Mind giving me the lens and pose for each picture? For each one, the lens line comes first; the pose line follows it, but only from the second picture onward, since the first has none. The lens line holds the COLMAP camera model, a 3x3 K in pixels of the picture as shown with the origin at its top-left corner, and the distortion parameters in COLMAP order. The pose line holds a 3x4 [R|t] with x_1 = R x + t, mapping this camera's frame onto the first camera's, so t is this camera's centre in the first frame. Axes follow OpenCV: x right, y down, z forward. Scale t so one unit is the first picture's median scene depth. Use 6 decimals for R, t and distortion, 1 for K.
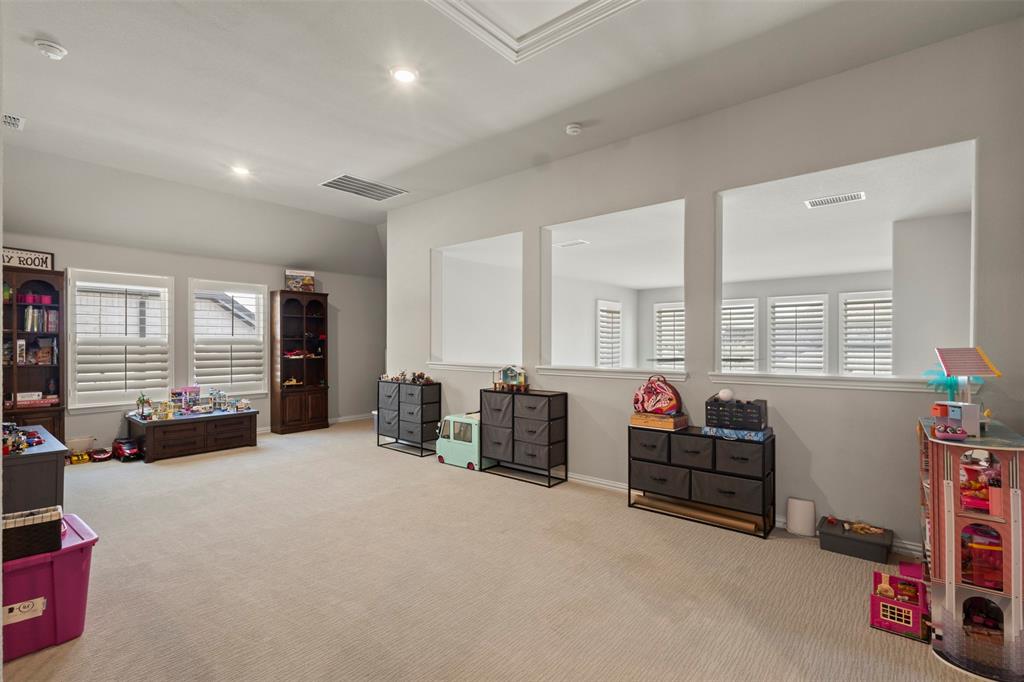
lens RADIAL K [[471.4, 0, 511.3], [0, 471.4, 340.3], [0, 0, 1]] dist [0.003547, 0.000510]
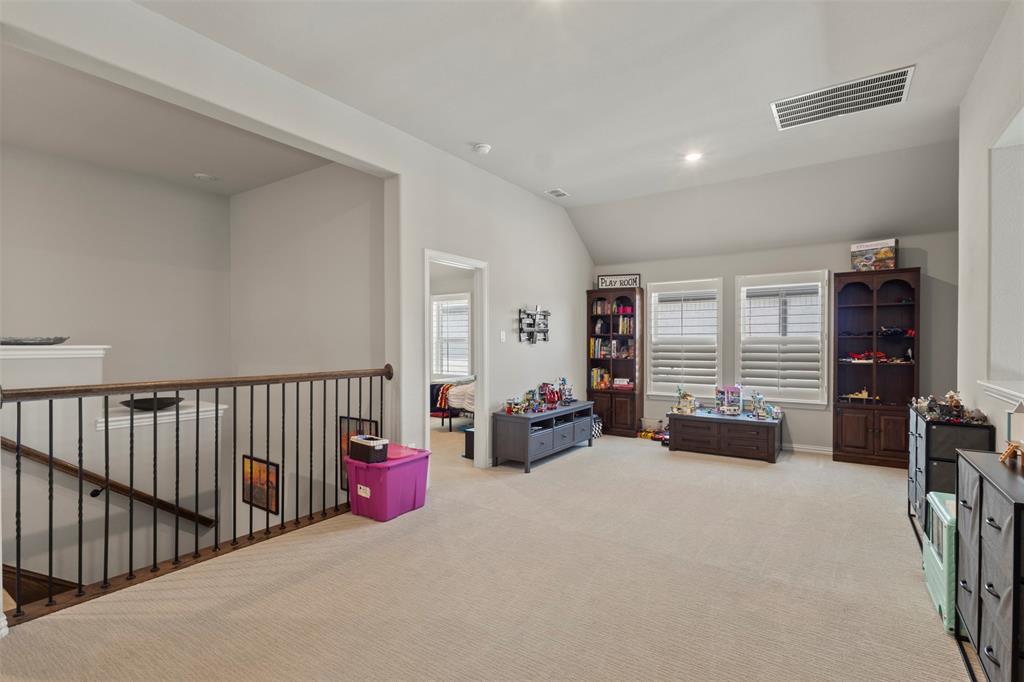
lens RADIAL K [[471.4, 0, 511.3], [0, 471.4, 340.3], [0, 0, 1]] dist [0.003547, 0.000510]
pose [[0.096905, -0.008636, -0.995256, 0.257415], [0.005163, 0.999953, -0.008174, 0.007155], [0.995280, -0.004346, 0.096945, 0.445613]]
